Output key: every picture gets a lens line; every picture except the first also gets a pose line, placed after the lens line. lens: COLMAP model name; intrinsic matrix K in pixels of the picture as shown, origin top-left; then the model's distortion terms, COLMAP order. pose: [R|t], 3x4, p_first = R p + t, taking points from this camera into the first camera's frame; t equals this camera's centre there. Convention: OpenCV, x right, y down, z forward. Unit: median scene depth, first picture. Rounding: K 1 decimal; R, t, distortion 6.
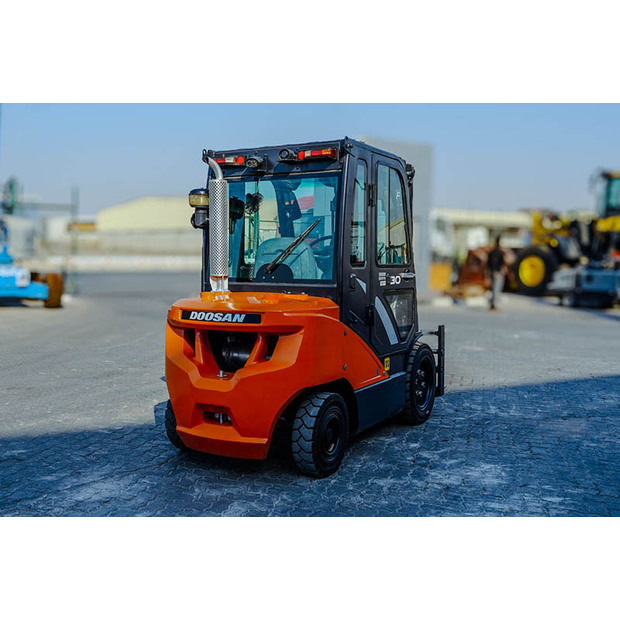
lens RADIAL K [[716.0, 0, 310.2], [0, 716.0, 292.6], [0, 0, 1]] dist [-0.013771, -0.017570]
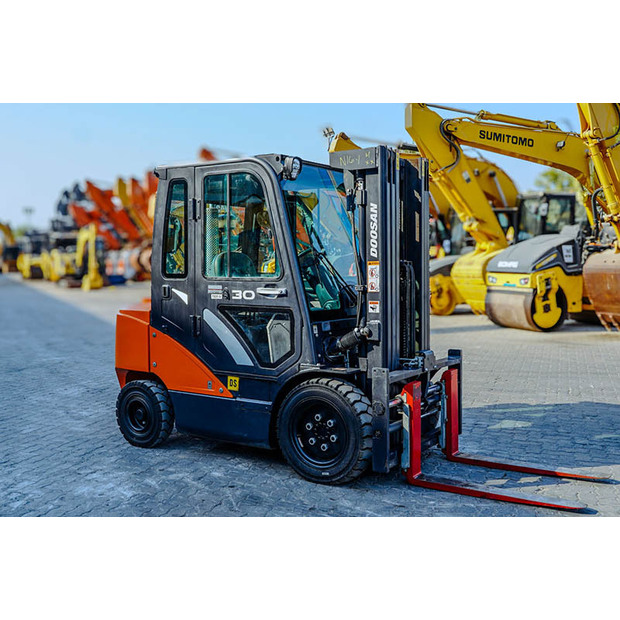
lens RADIAL K [[775.8, 0, 310.4], [0, 775.8, 294.6], [0, 0, 1]] dist [-0.016630, 0.030351]
pose [[-0.114197, 0.040139, -0.992647, 1.276274], [-0.045933, 0.997902, 0.045636, -0.078225], [0.992396, 0.050807, -0.112114, 1.399151]]
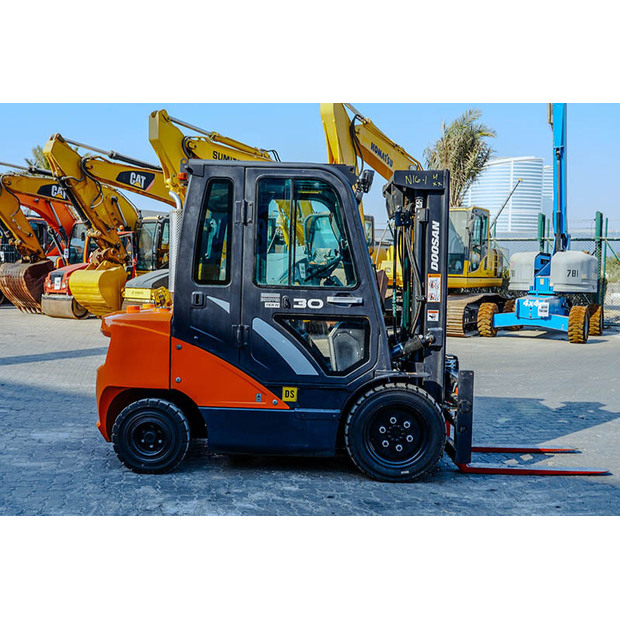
lens RADIAL K [[741.5, 0, 319.7], [0, 741.5, 310.3], [0, 0, 1]] dist [-0.012573, -0.033774]
pose [[0.474507, 0.045280, -0.879086, 1.106631], [-0.070361, 0.997432, 0.013397, -0.026371], [0.877435, 0.055497, 0.476475, 0.665277]]
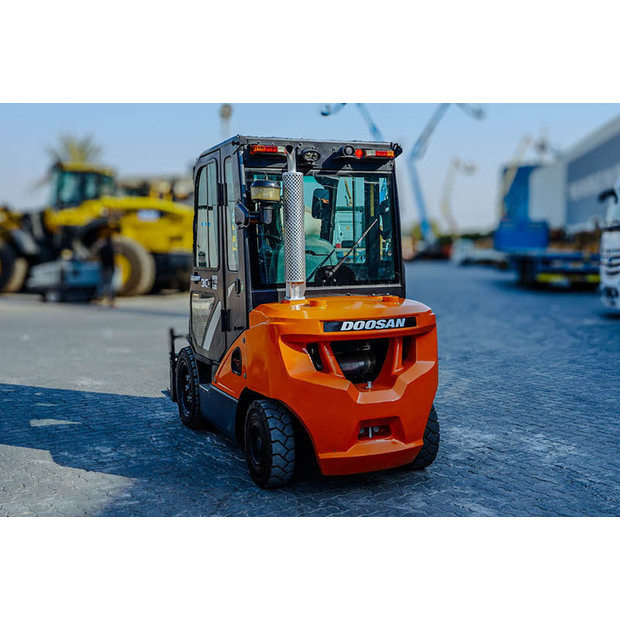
lens RADIAL K [[741.5, 0, 319.7], [0, 741.5, 310.3], [0, 0, 1]] dist [-0.012573, -0.033774]
pose [[0.601436, -0.080672, 0.794838, -0.892399], [0.054032, 0.996718, 0.060277, -0.044032], [-0.797092, 0.006694, 0.603821, 0.450168]]
